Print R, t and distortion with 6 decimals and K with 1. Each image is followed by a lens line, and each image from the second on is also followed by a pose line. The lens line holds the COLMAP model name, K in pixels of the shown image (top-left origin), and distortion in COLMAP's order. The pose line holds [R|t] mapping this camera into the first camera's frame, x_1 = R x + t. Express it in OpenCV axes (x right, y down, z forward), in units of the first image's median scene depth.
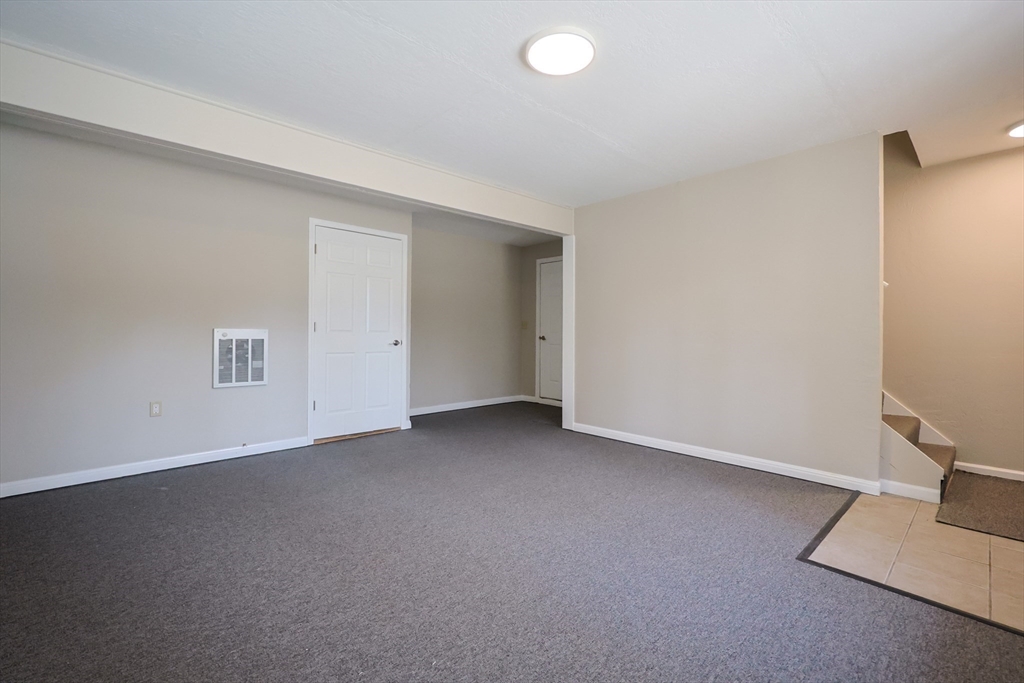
lens RADIAL K [[438.3, 0, 508.0], [0, 438.3, 341.0], [0, 0, 1]] dist [0.002894, 0.000251]
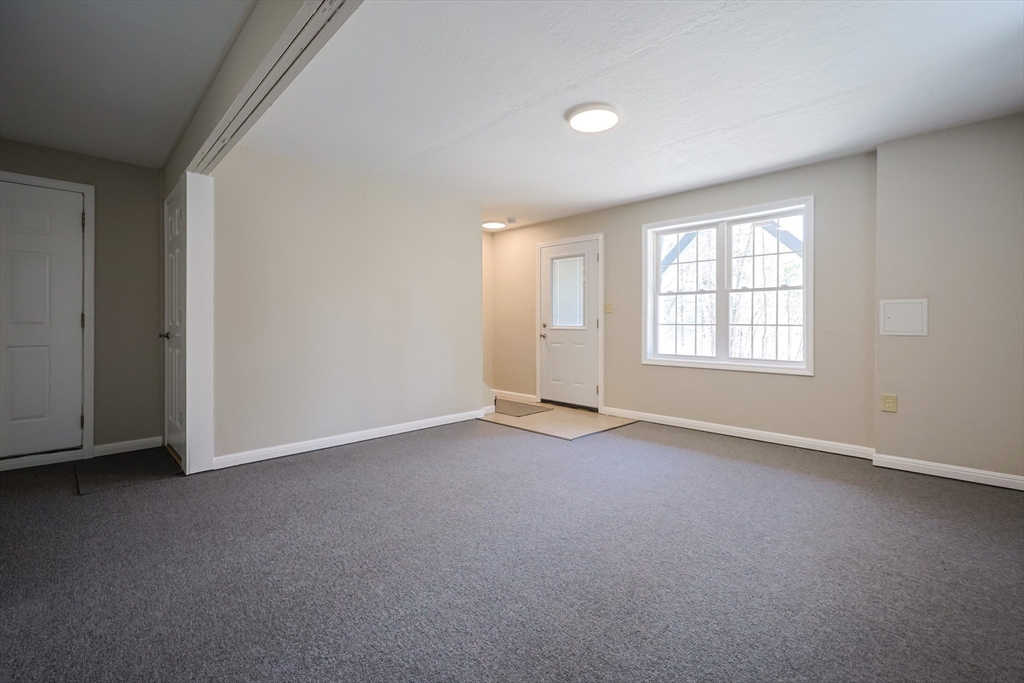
lens RADIAL K [[438.3, 0, 508.0], [0, 438.3, 341.0], [0, 0, 1]] dist [0.002894, 0.000251]
pose [[-0.031730, -0.039776, 0.998705, -0.846184], [0.015140, 0.999074, 0.040272, -0.022138], [-0.999382, 0.016398, -0.031099, 0.889920]]
